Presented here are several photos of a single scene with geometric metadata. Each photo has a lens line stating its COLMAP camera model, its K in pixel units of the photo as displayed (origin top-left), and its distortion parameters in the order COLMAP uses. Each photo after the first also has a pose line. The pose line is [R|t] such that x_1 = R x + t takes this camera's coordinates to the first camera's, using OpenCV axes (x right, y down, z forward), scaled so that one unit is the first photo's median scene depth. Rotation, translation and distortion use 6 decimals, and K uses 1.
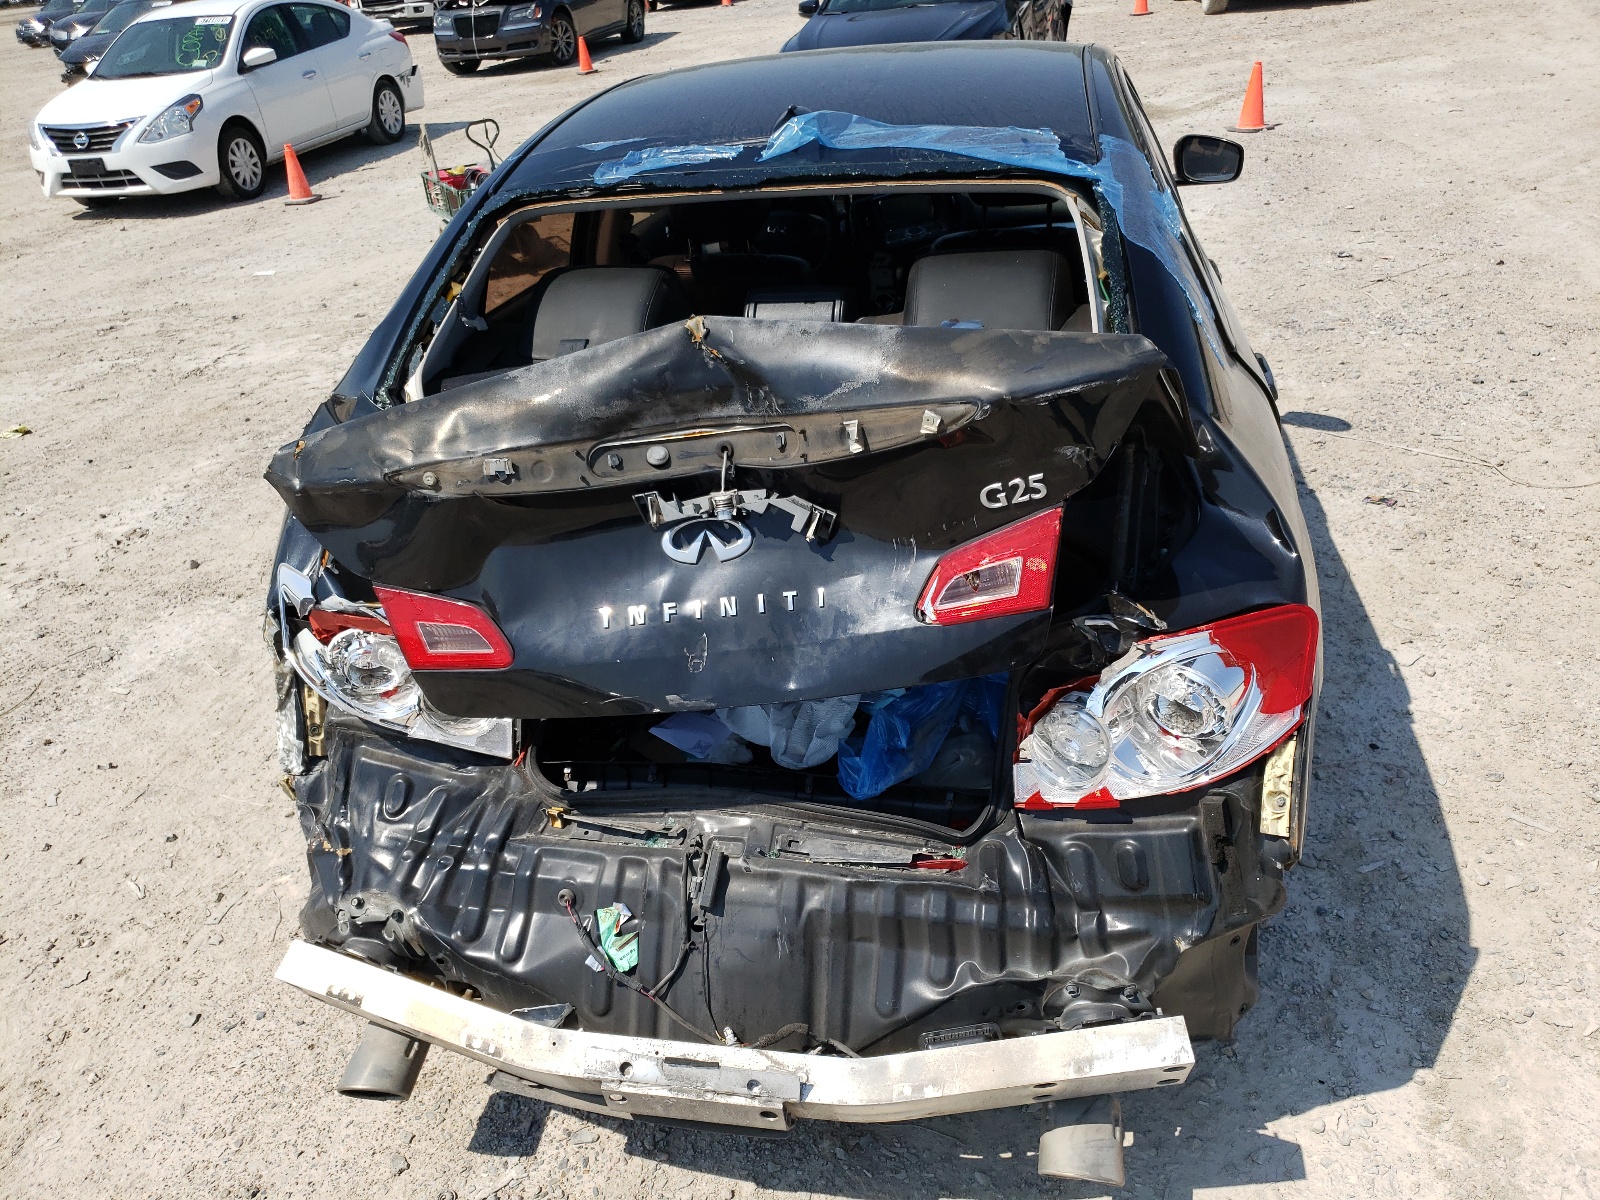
lens RADIAL K [[1198.9, 0, 799.6], [0, 1198.9, 606.6], [0, 0, 1]] dist [0.057509, -0.001411]
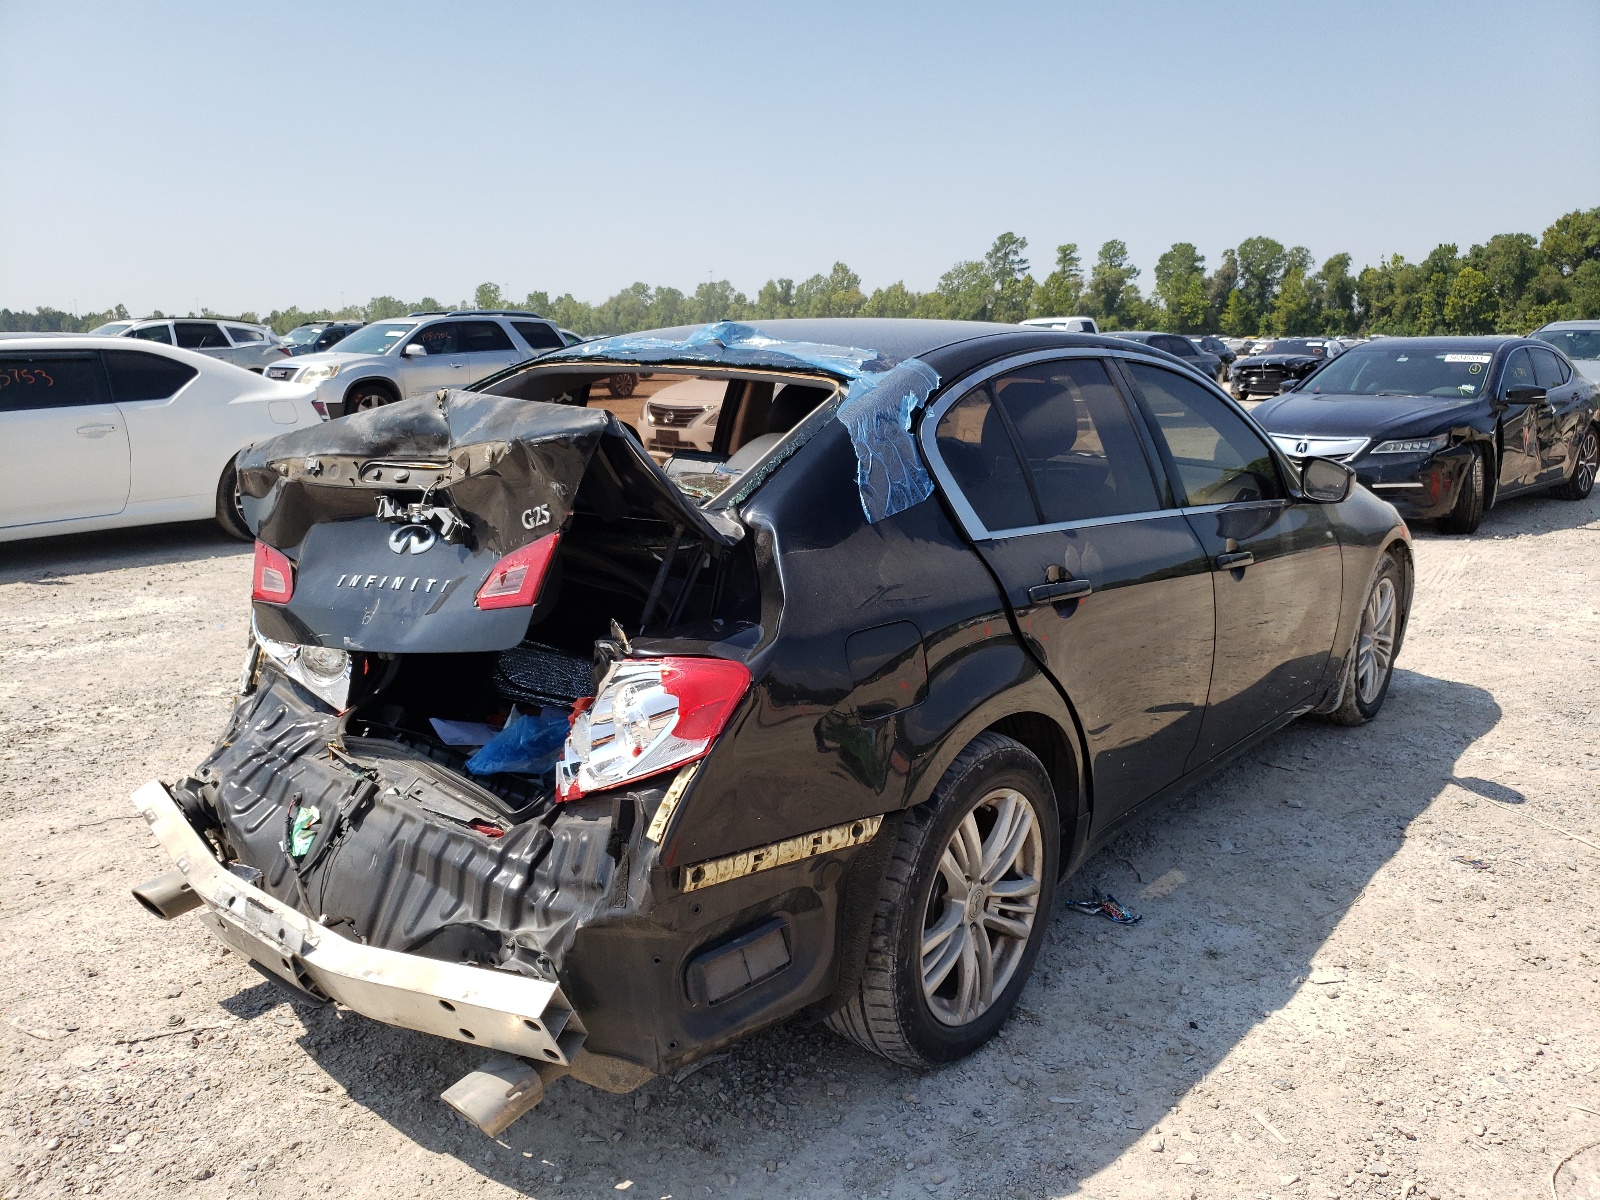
lens RADIAL K [[1201.9, 0, 801.9], [0, 1201.9, 595.2], [0, 0, 1]] dist [-0.000267, 0.001716]
pose [[0.883183, 0.190737, -0.428494, 0.907598], [-0.302847, 0.929513, -0.210452, 0.157192], [0.358149, 0.315635, 0.878694, -0.040906]]
